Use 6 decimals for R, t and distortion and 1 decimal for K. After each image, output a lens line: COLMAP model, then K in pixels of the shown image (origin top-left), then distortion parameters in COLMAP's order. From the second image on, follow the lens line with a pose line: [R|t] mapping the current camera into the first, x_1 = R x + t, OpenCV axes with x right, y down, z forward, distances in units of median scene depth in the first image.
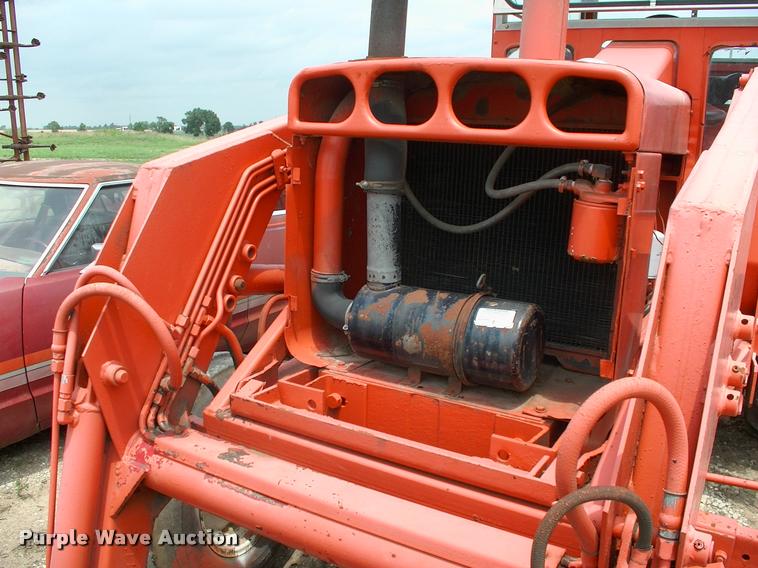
lens RADIAL K [[696.3, 0, 379.0], [0, 696.3, 284.0], [0, 0, 1]] dist [-0.134331, 0.009834]
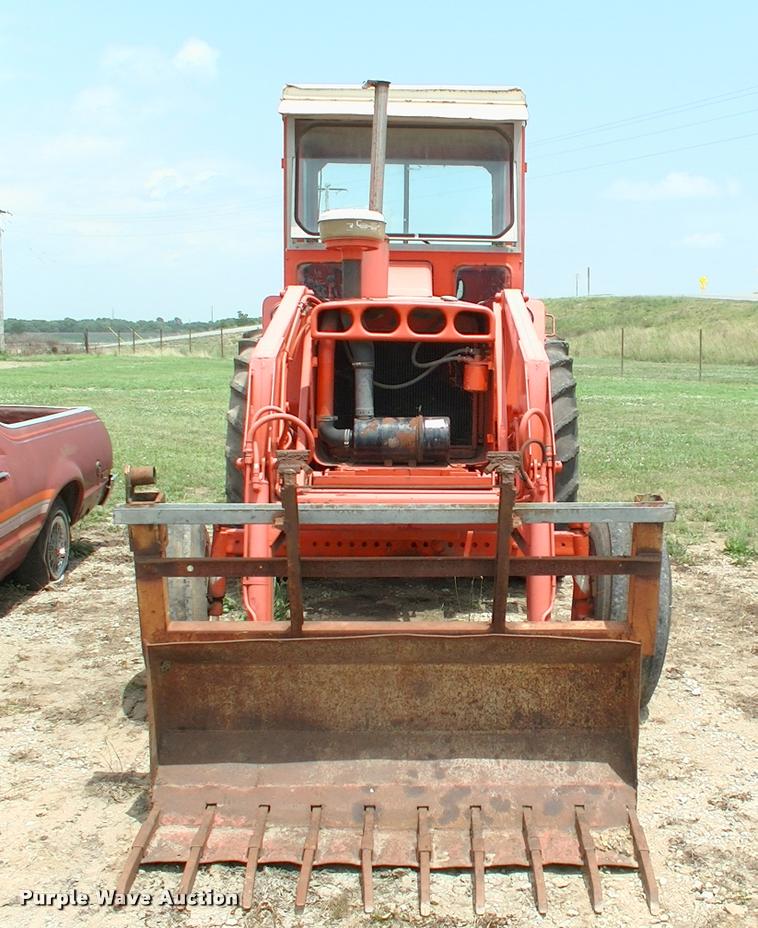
lens RADIAL K [[1153.8, 0, 431.7], [0, 1153.8, 463.9], [0, 0, 1]] dist [-0.125596, 0.012133]
pose [[0.847642, -0.079663, 0.524554, -1.517564], [0.128995, 0.989942, -0.058105, 0.335299], [-0.514649, 0.116917, 0.849392, -1.751345]]
